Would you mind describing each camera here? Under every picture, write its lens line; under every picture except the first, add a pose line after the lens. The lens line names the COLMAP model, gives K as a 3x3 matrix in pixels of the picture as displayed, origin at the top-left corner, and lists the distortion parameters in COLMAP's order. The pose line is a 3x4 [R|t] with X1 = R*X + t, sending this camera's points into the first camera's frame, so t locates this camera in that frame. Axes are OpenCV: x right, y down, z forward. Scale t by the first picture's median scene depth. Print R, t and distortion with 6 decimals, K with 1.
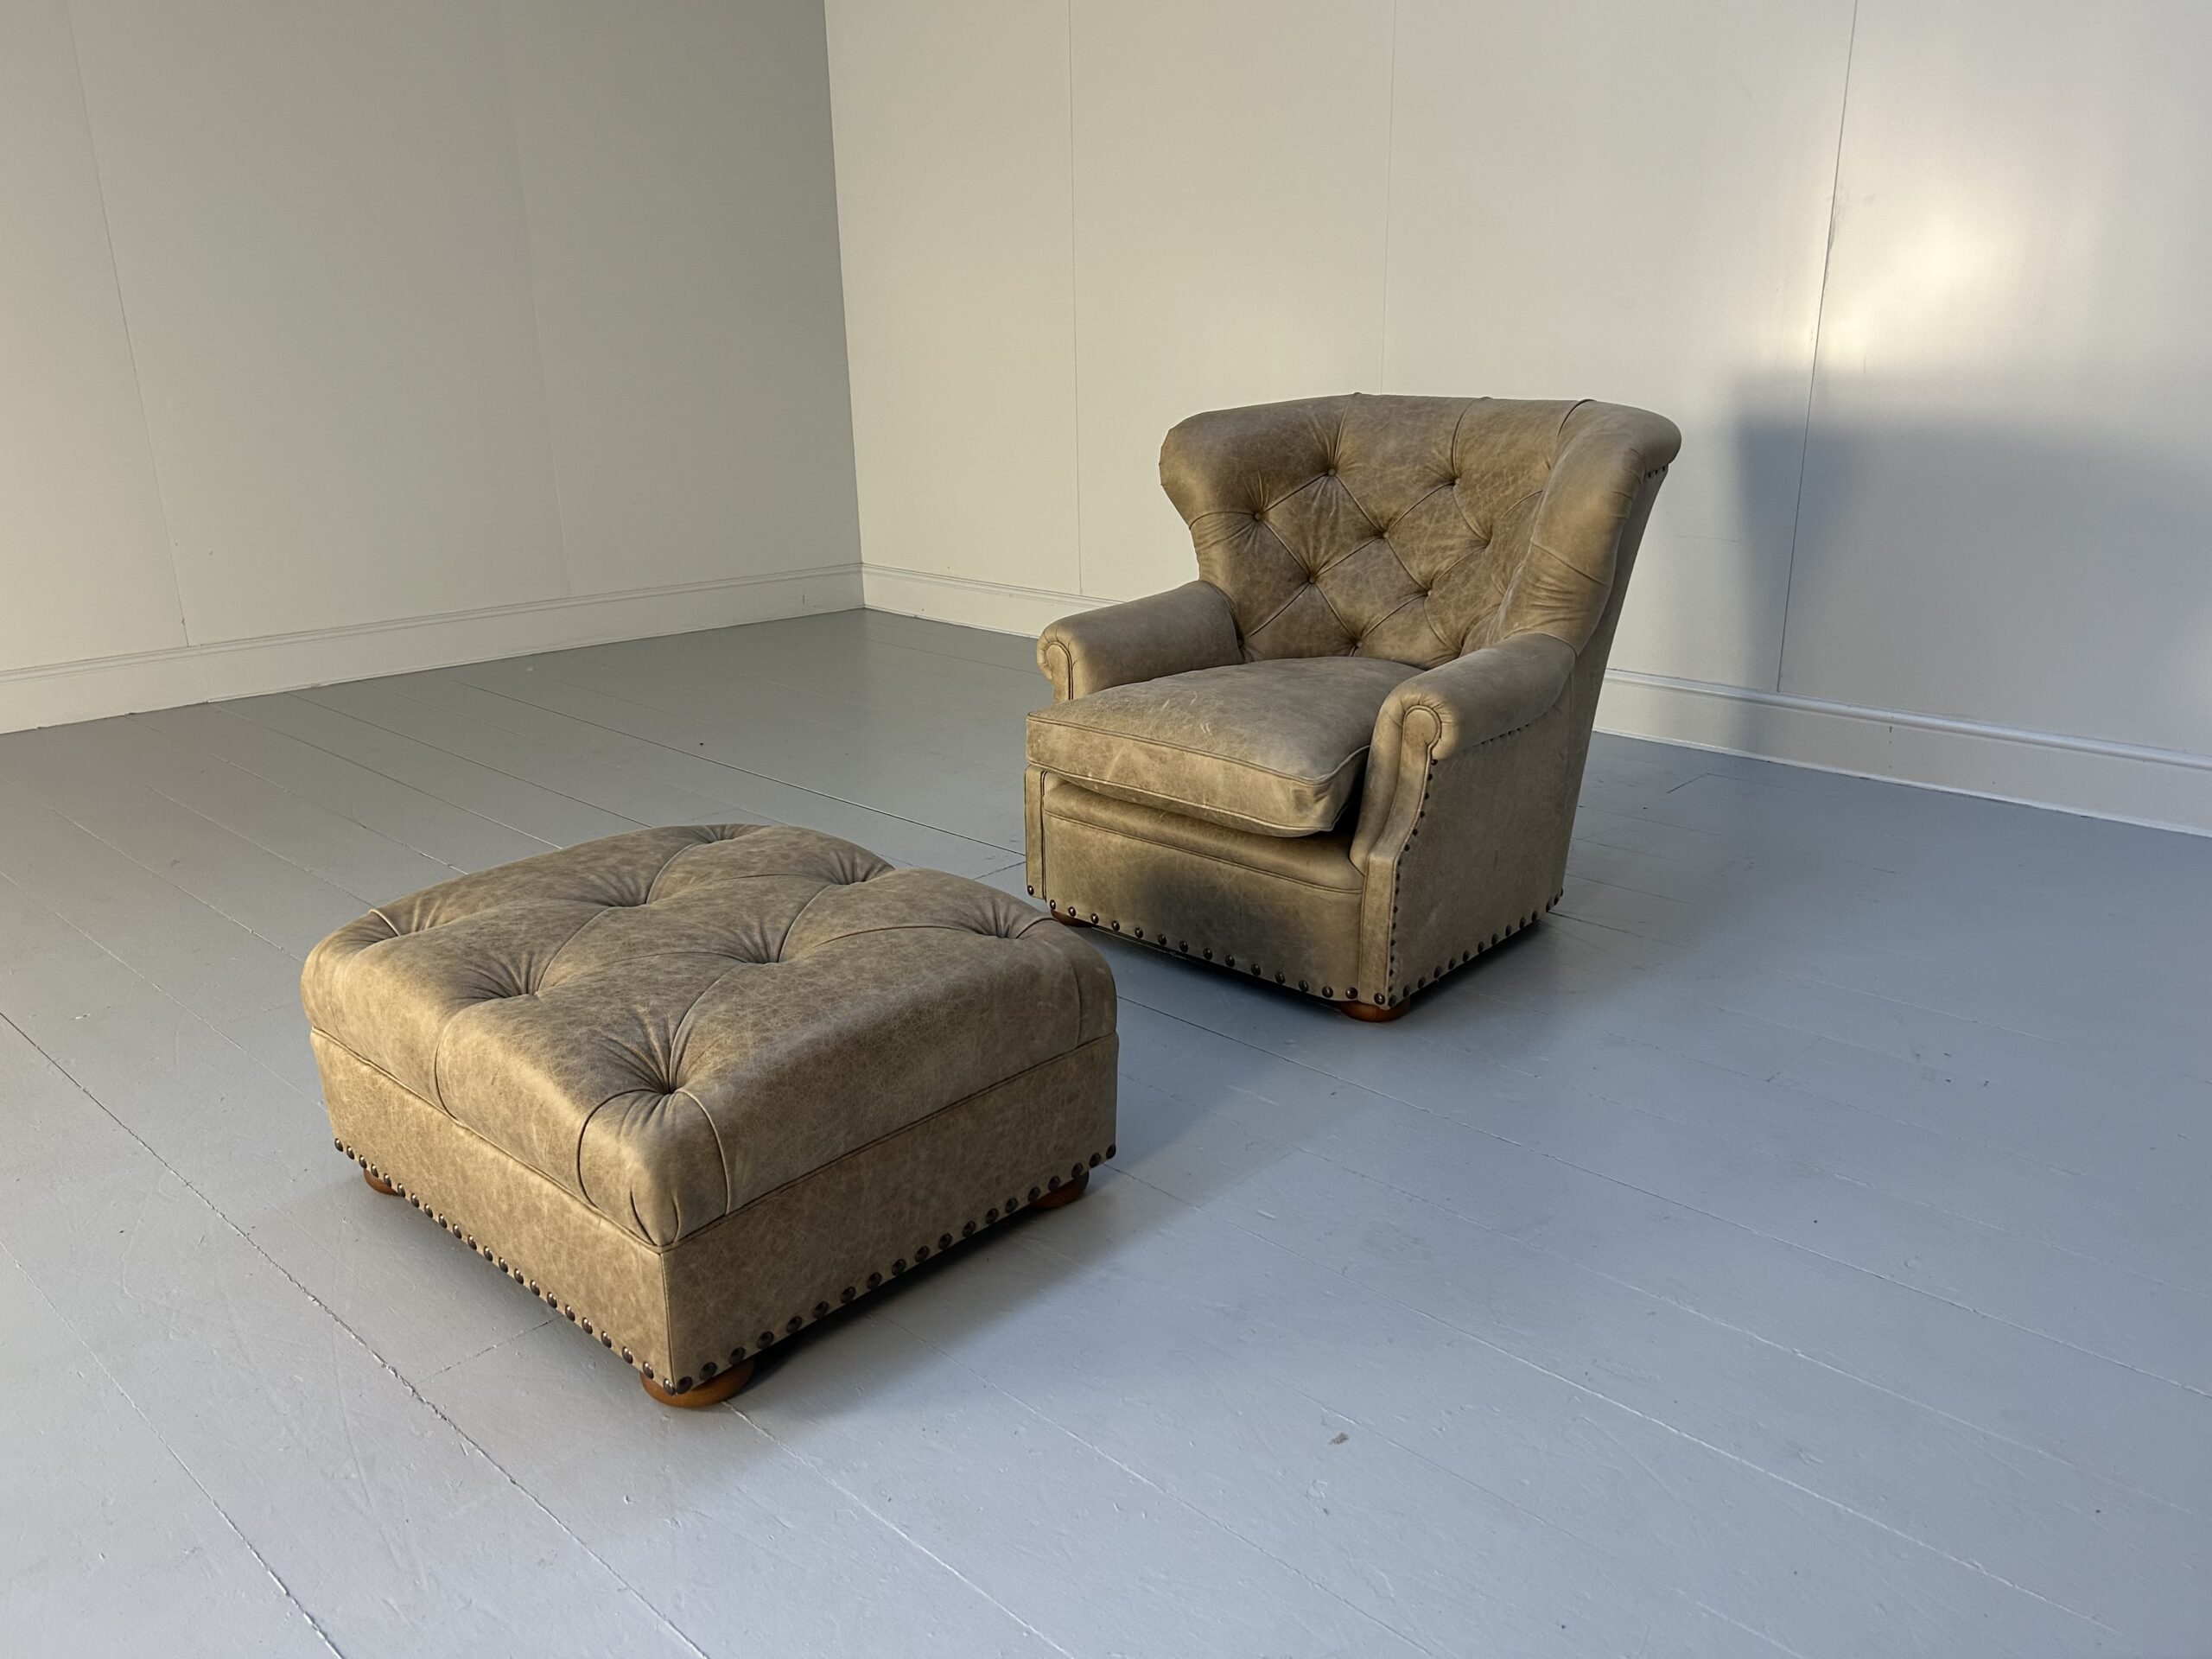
lens RADIAL K [[1654.4, 0, 1109.5], [0, 1654.4, 842.1], [0, 0, 1]] dist [0.174767, -0.437386]
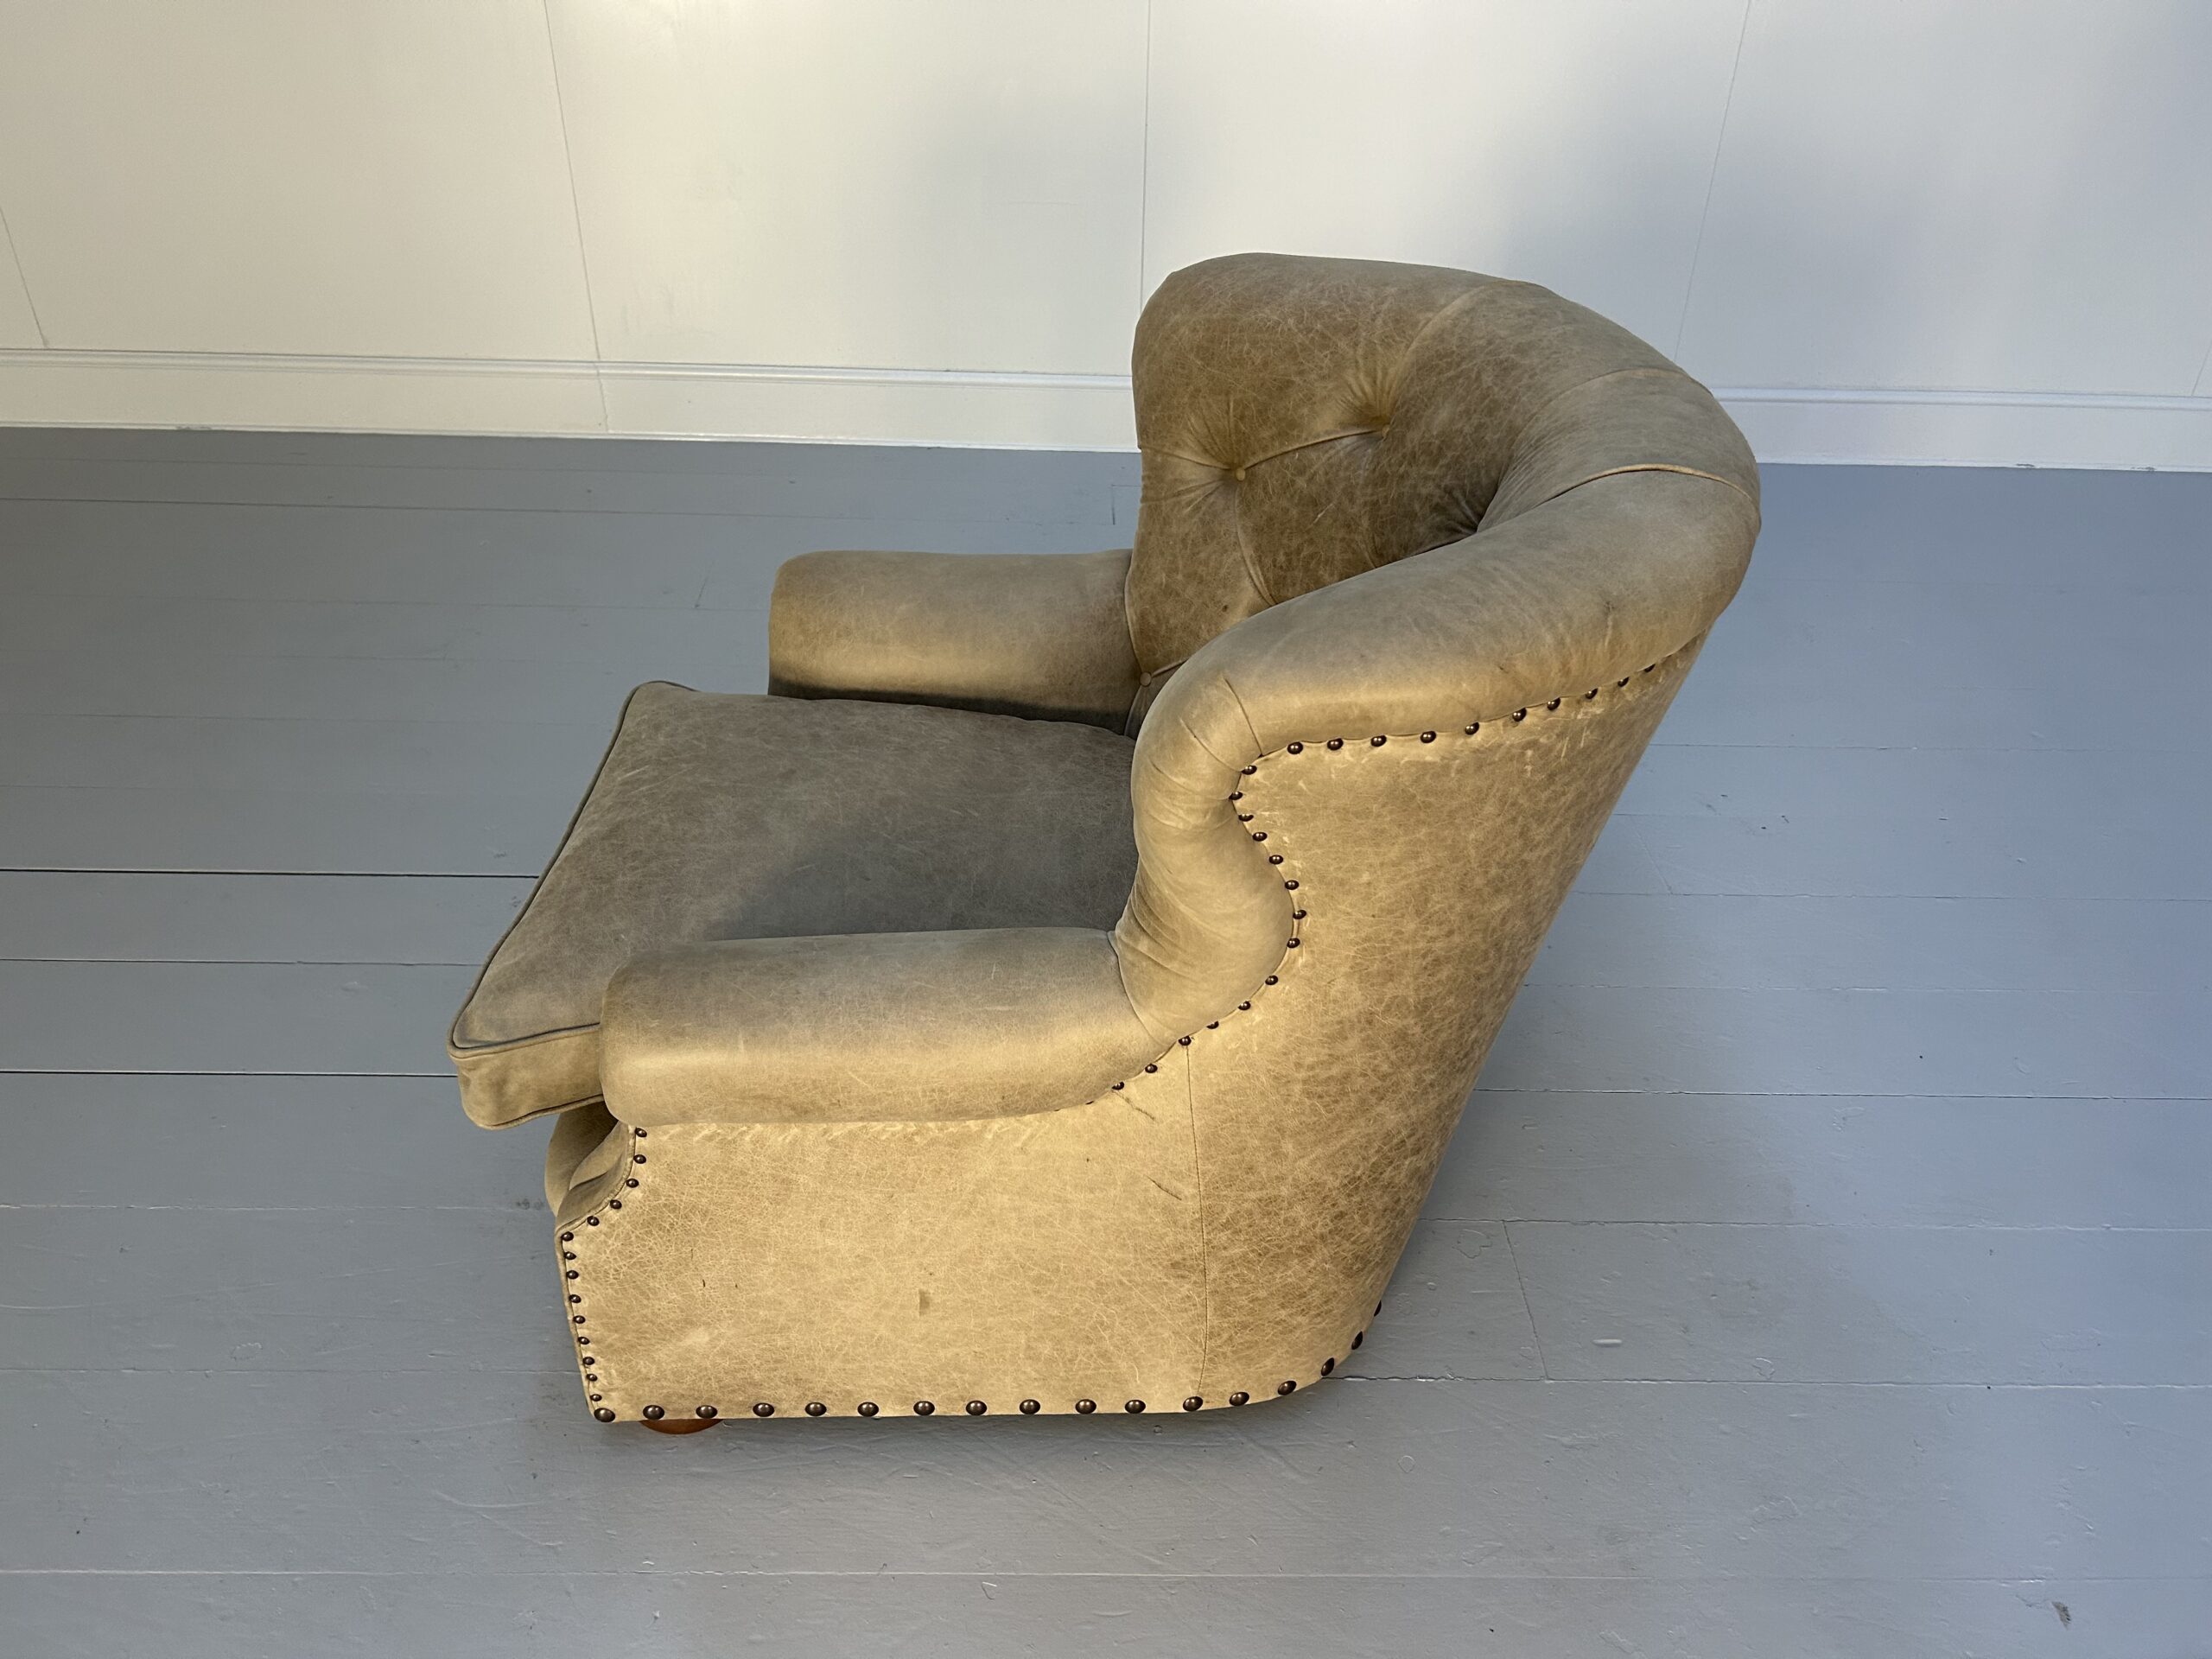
lens RADIAL K [[1654.4, 0, 1109.5], [0, 1654.4, 842.1], [0, 0, 1]] dist [0.174767, -0.437386]
pose [[0.667135, 0.434509, -0.605089, 0.471396], [-0.264363, 0.897494, 0.353012, -0.286197], [0.696450, -0.075544, 0.713618, 0.609806]]
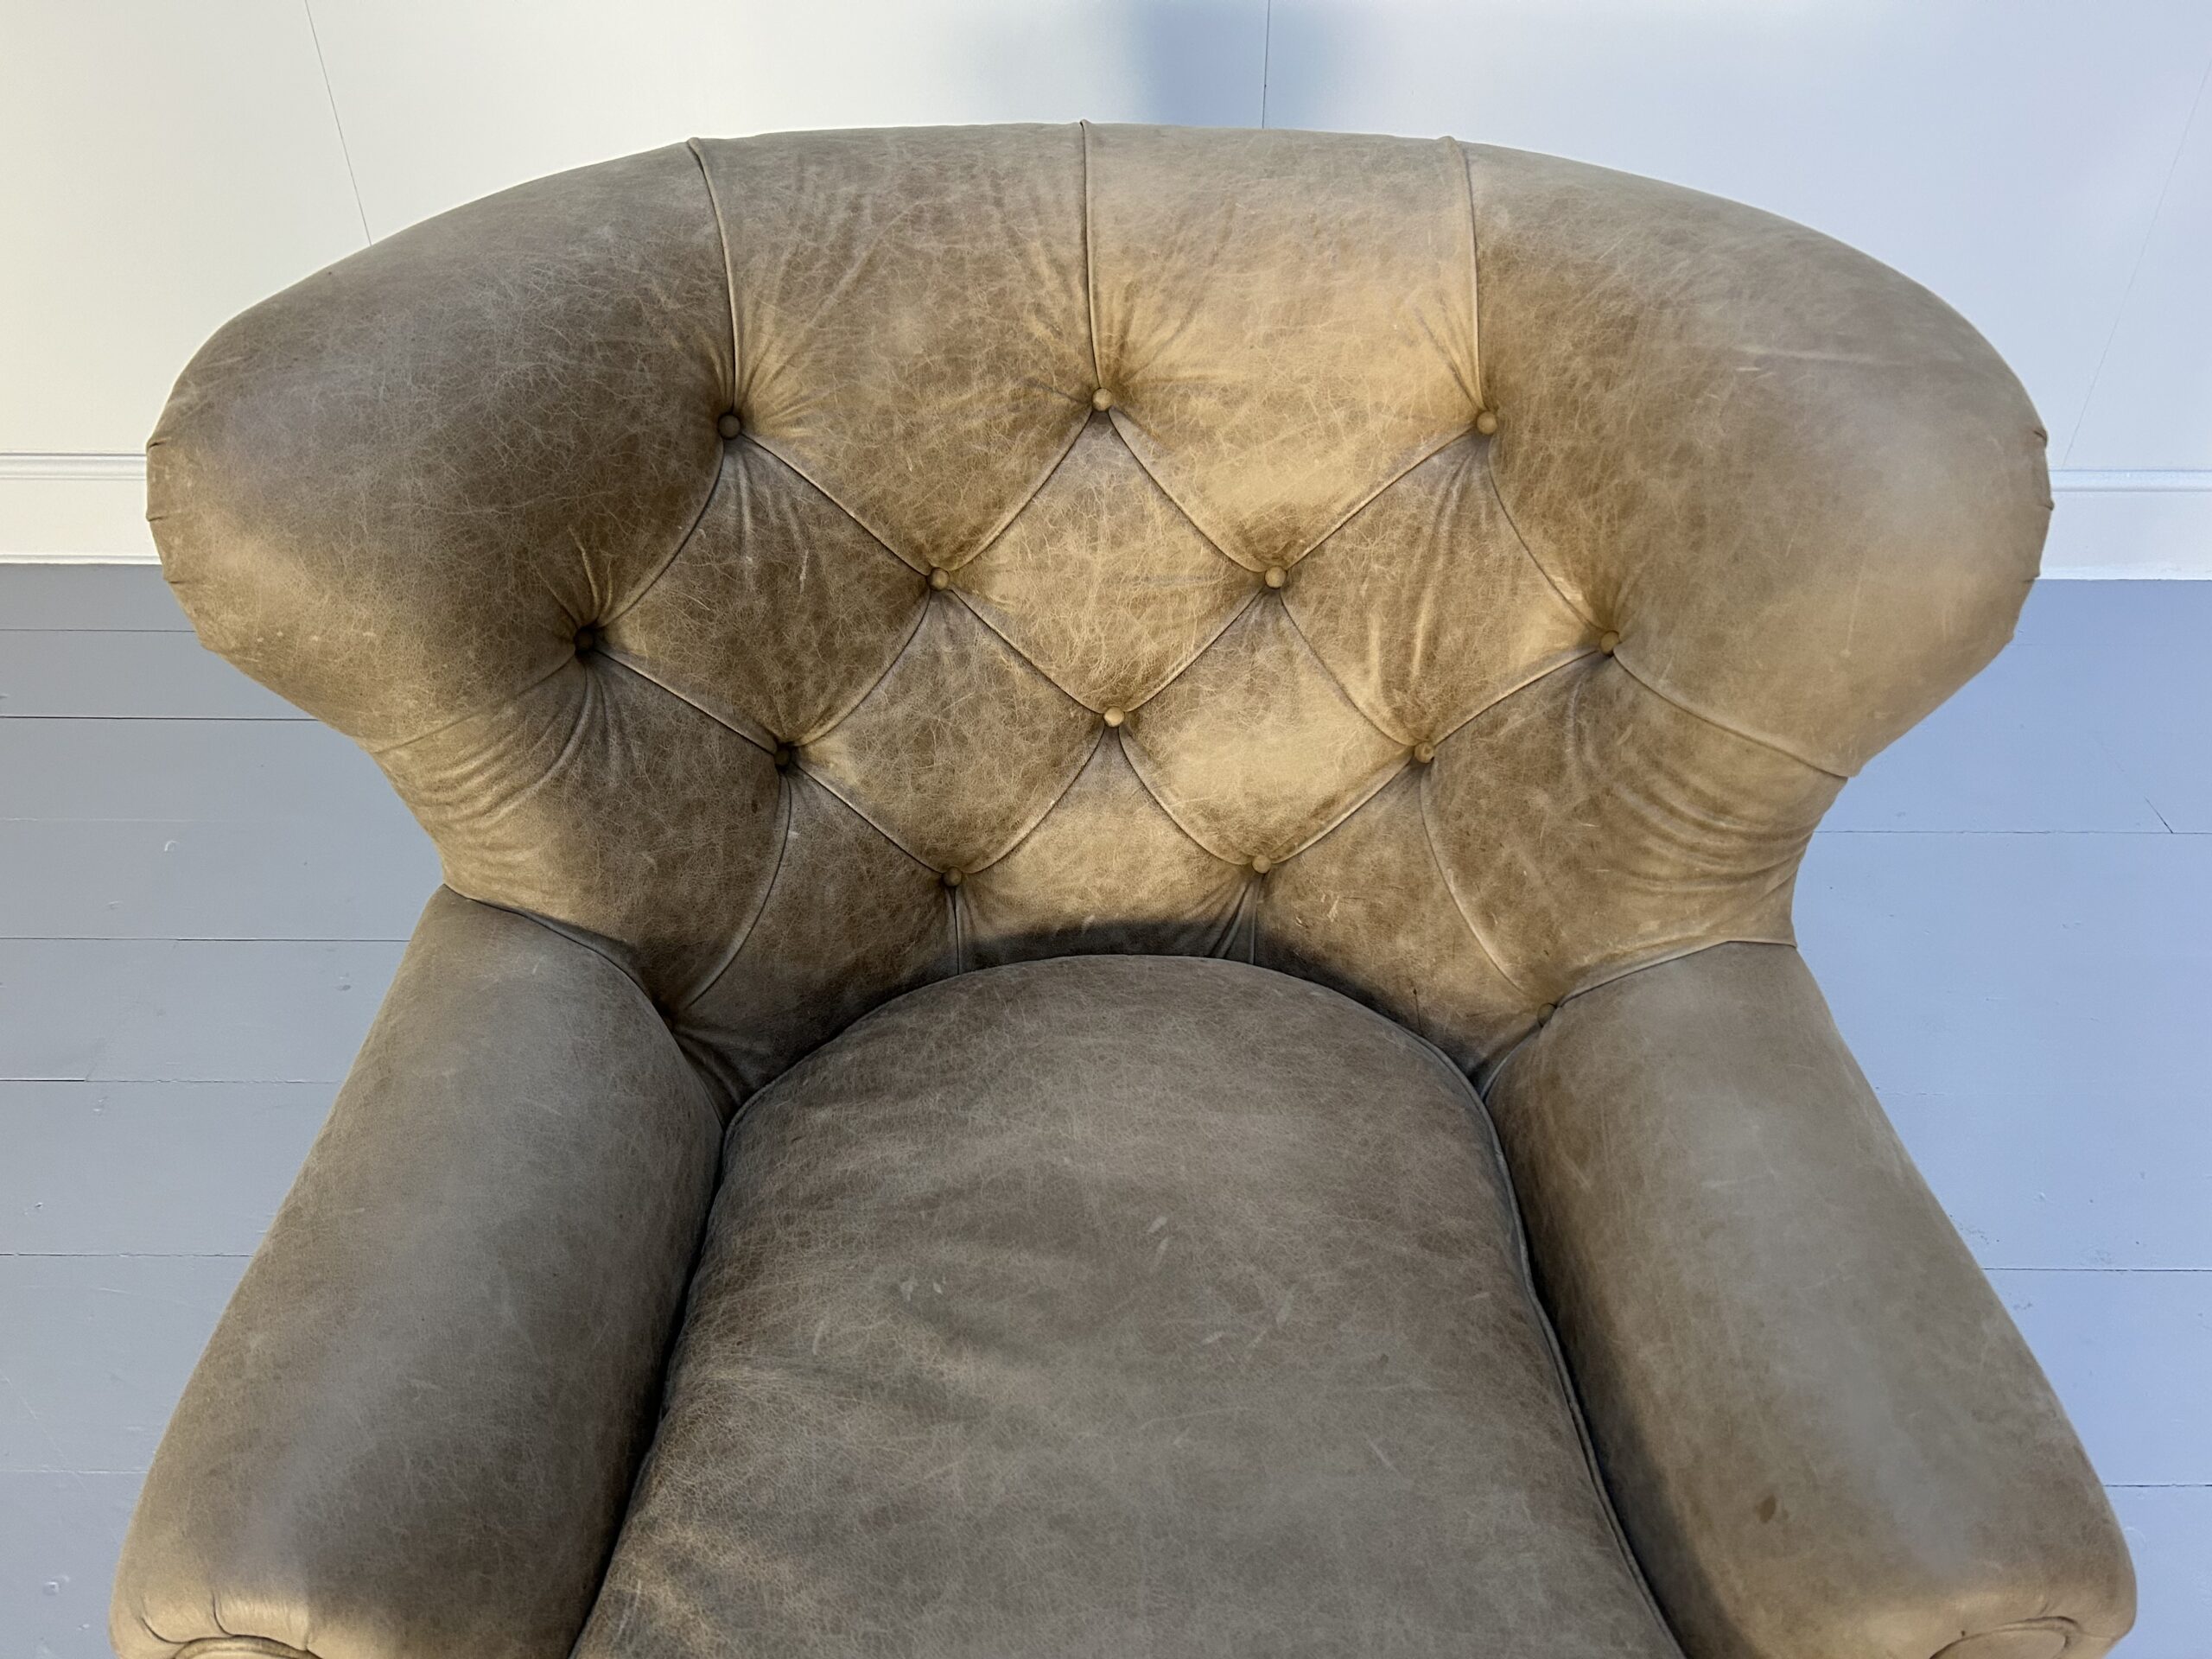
lens RADIAL K [[1652.4, 0, 1114.9], [0, 1652.4, 838.6], [0, 0, 1]] dist [0.136486, -0.339142]
pose [[0.727527, -0.404975, 0.553805, -0.026044], [0.194249, 0.895761, 0.399850, -0.284336], [-0.658006, -0.183325, 0.730356, 0.750619]]
